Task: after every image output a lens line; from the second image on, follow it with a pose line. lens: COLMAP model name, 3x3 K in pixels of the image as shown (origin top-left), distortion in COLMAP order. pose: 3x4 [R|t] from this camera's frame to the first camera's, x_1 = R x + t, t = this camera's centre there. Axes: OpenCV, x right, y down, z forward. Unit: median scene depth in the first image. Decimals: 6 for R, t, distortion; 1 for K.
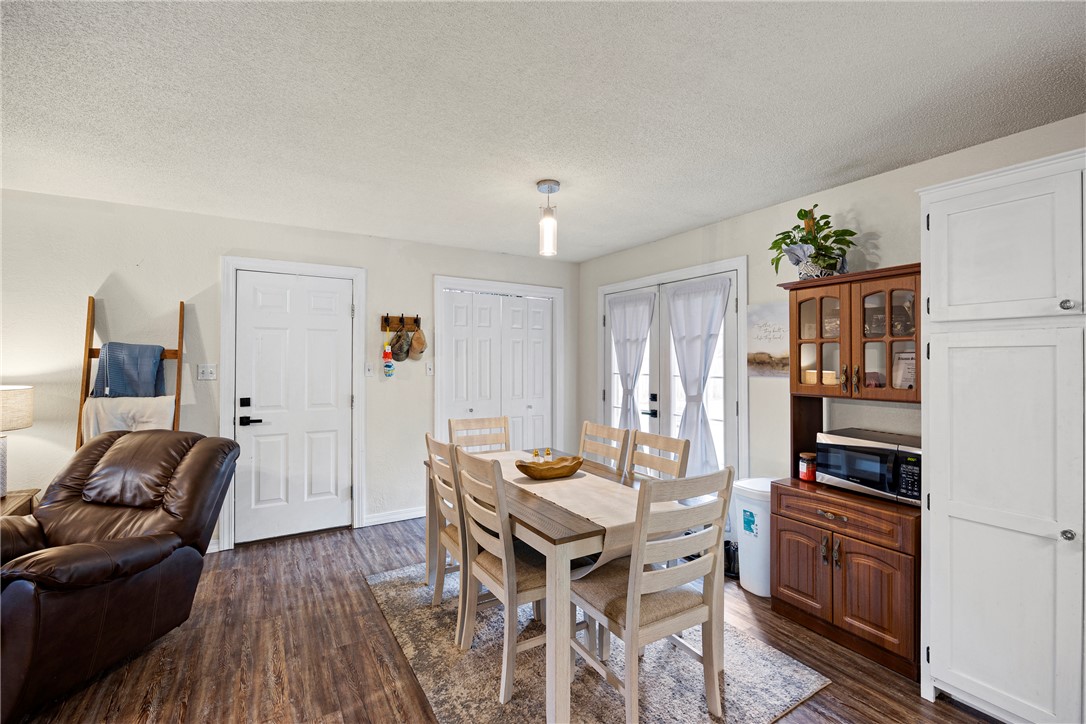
lens RADIAL K [[476.1, 0, 550.5], [0, 476.1, 356.6], [0, 0, 1]] dist [-0.014537, 0.001696]
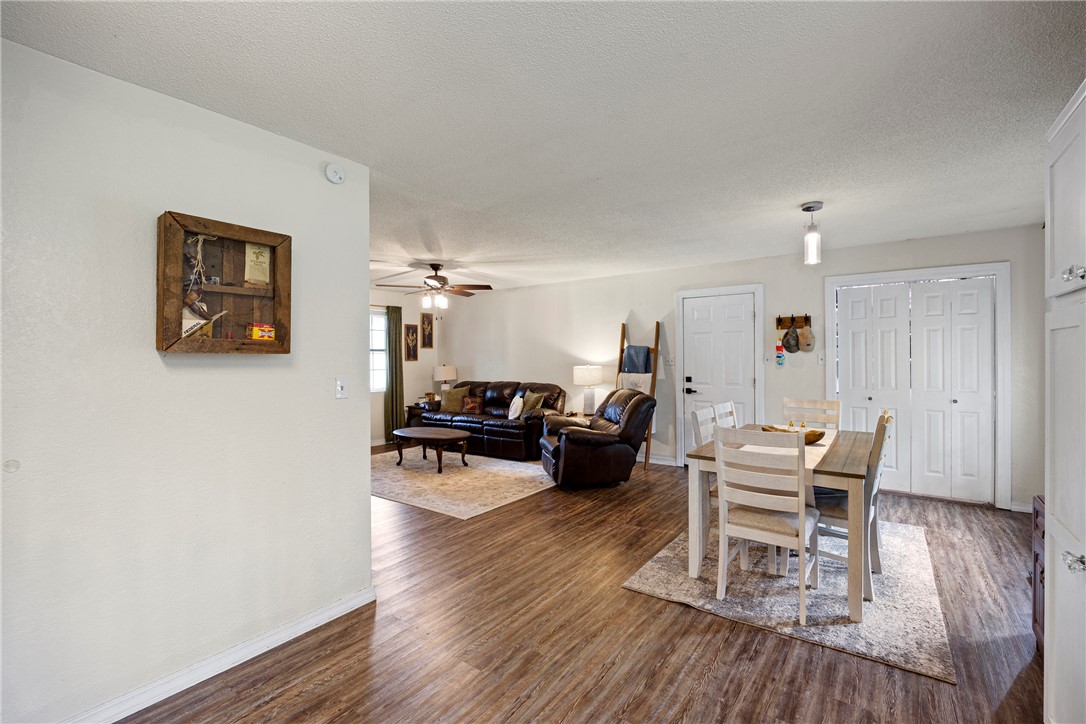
lens RADIAL K [[466.8, 0, 548.7], [0, 466.8, 361.4], [0, 0, 1]] dist [-0.007127, -0.000322]
pose [[0.383748, 0.004004, -0.923429, 0.726577], [0.020207, 0.999715, 0.012732, 0.004851], [0.923217, -0.023545, 0.383557, -0.066436]]
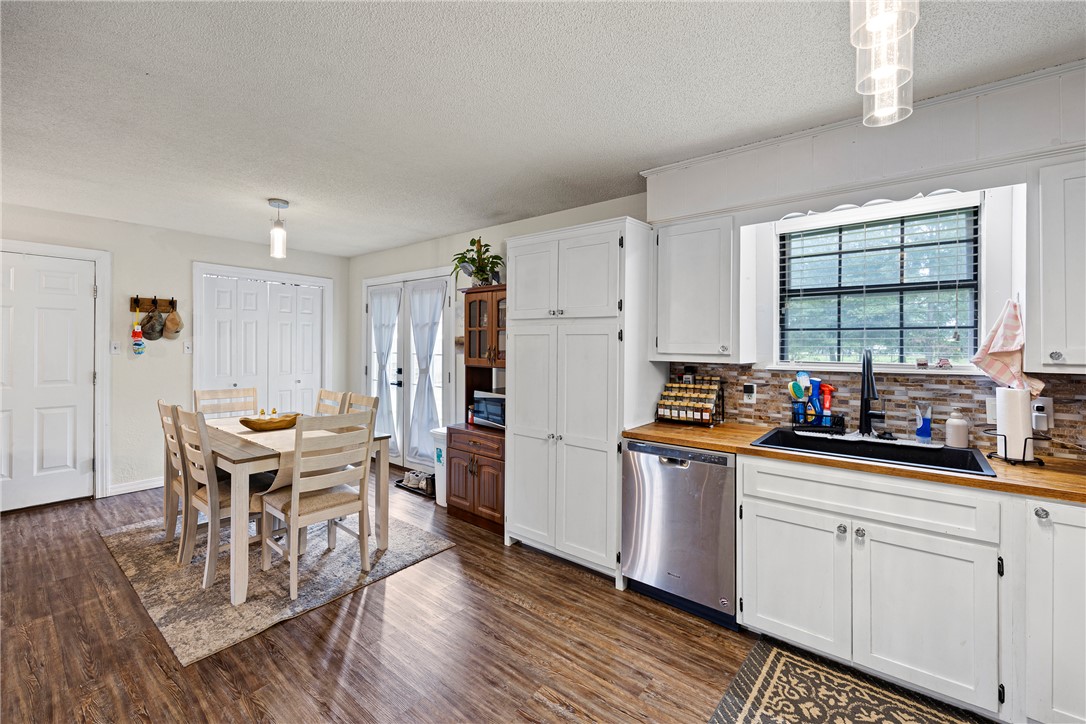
lens RADIAL K [[454.1, 0, 541.9], [0, 454.1, 345.8], [0, 0, 1]] dist [-0.000058, -0.000683]
pose [[0.944634, 0.006847, 0.328055, 0.231085], [-0.011725, 0.999848, 0.012894, -0.001138], [-0.327917, -0.016026, 0.944571, -0.333533]]
